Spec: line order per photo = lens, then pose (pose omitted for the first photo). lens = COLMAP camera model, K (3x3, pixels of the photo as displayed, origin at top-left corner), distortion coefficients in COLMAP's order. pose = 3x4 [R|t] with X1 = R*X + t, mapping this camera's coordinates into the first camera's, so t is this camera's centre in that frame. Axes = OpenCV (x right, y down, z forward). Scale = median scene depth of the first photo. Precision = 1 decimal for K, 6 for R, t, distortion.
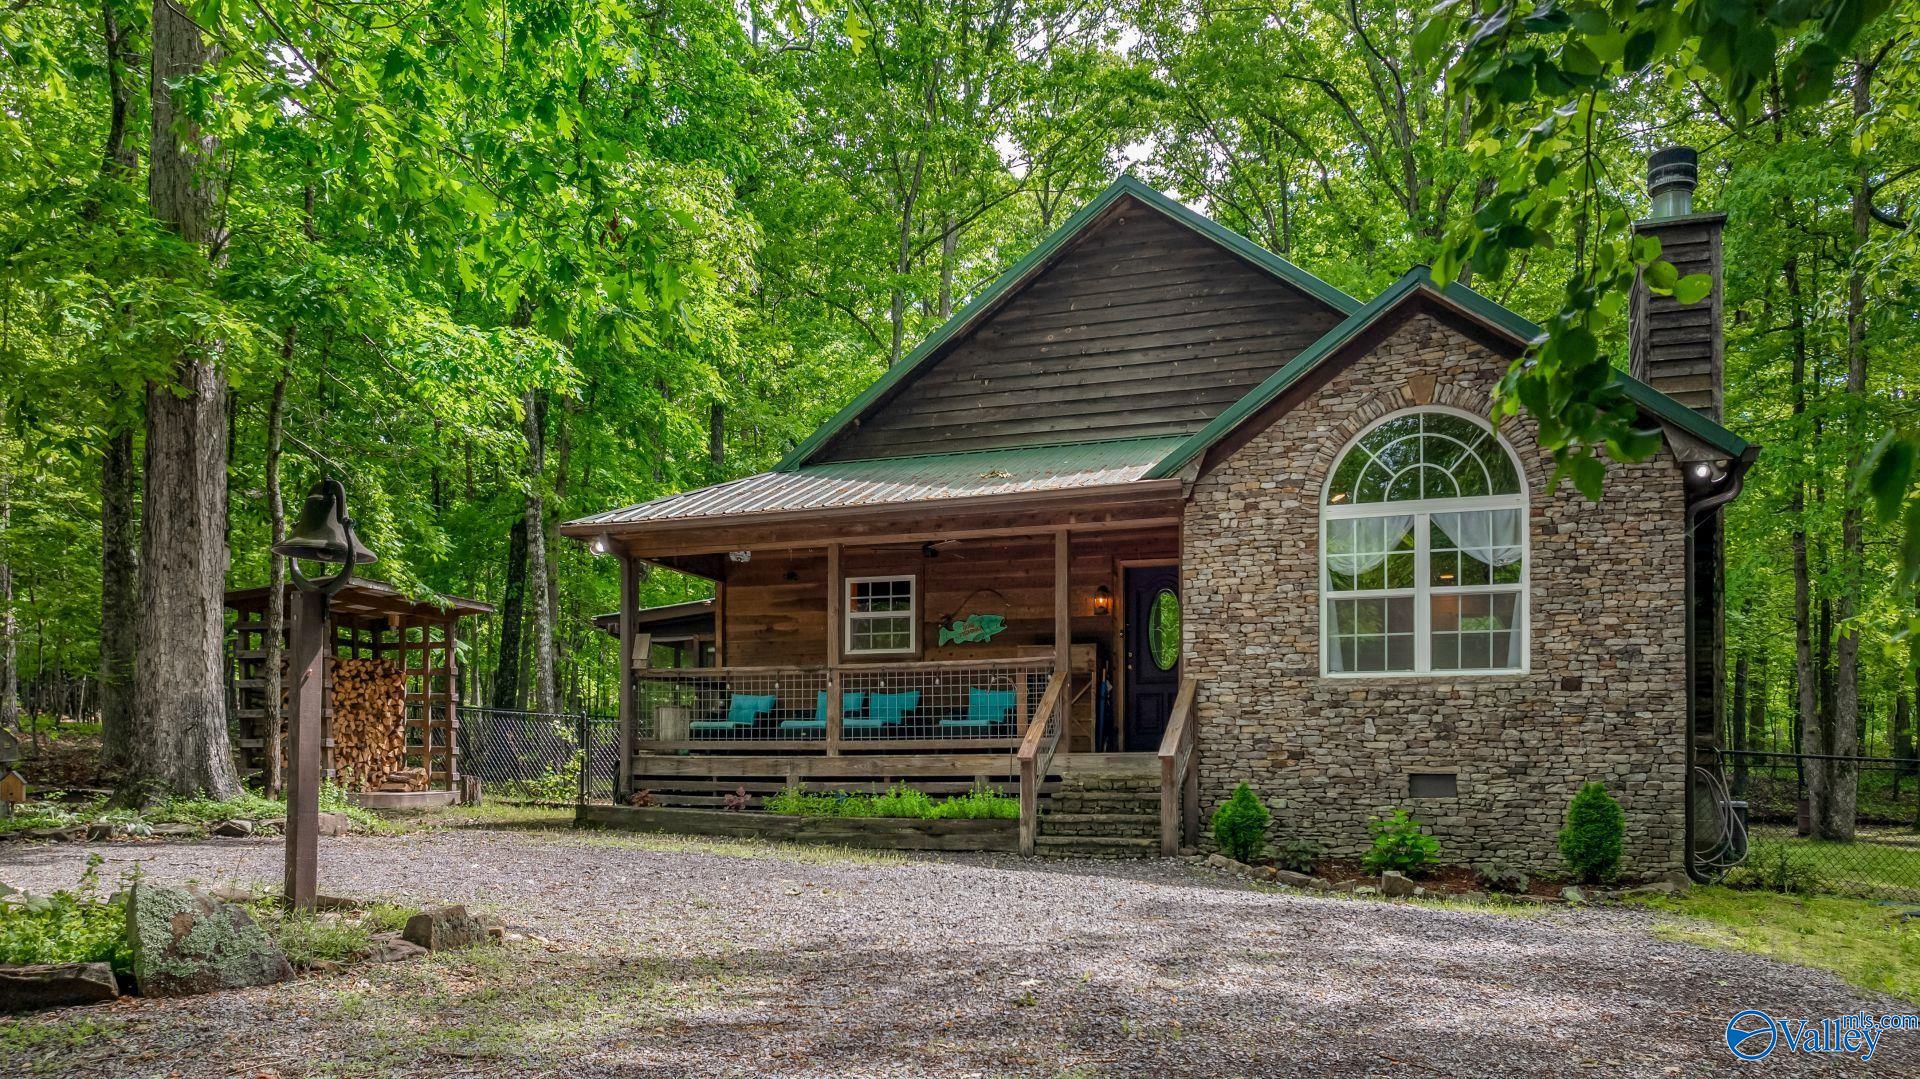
lens RADIAL K [[1535.9, 0, 989.2], [0, 1535.9, 707.2], [0, 0, 1]] dist [-0.010477, -0.003387]
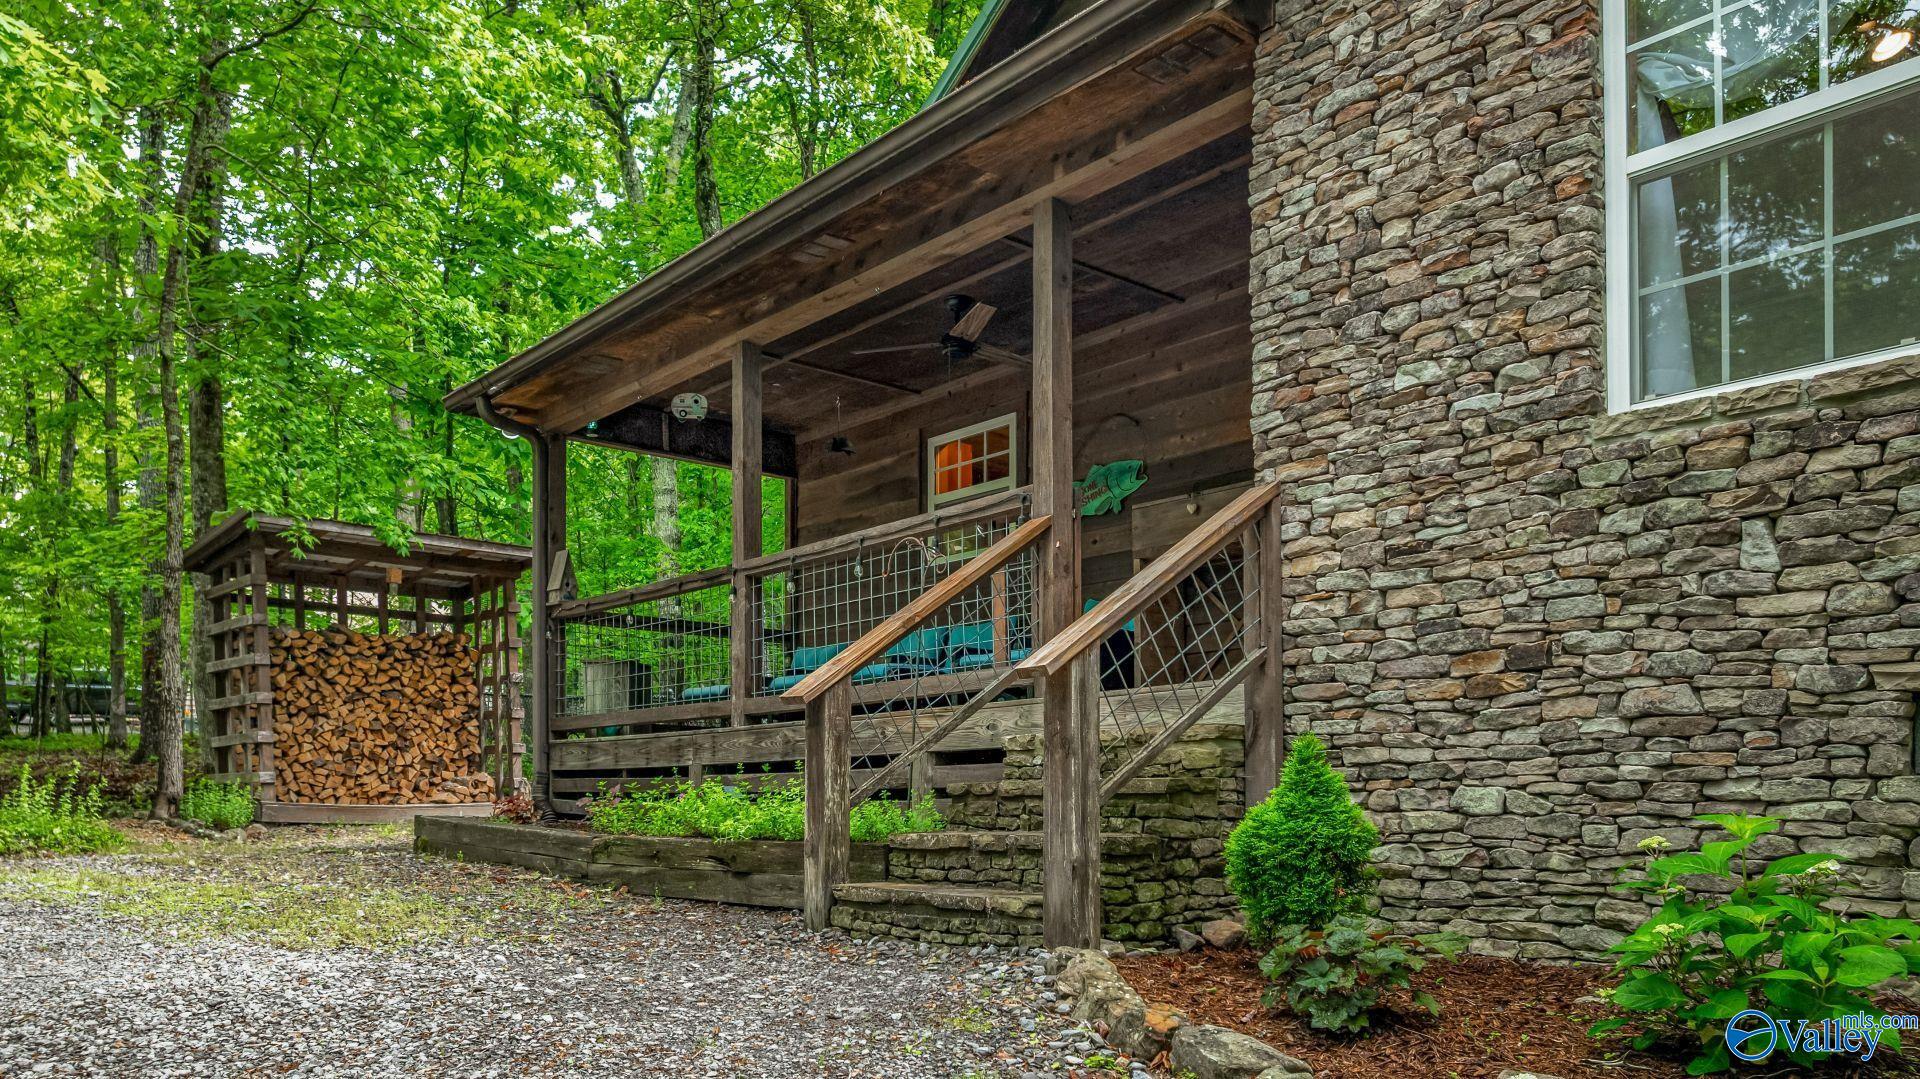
lens RADIAL K [[1420.1, 0, 955.3], [0, 1420.1, 792.9], [0, 0, 1]] dist [-0.007405, -0.002449]
pose [[0.890070, -0.013679, -0.455619, 0.229036], [0.033731, 0.998786, 0.035909, 0.045485], [0.454575, -0.047330, 0.889450, 0.659474]]
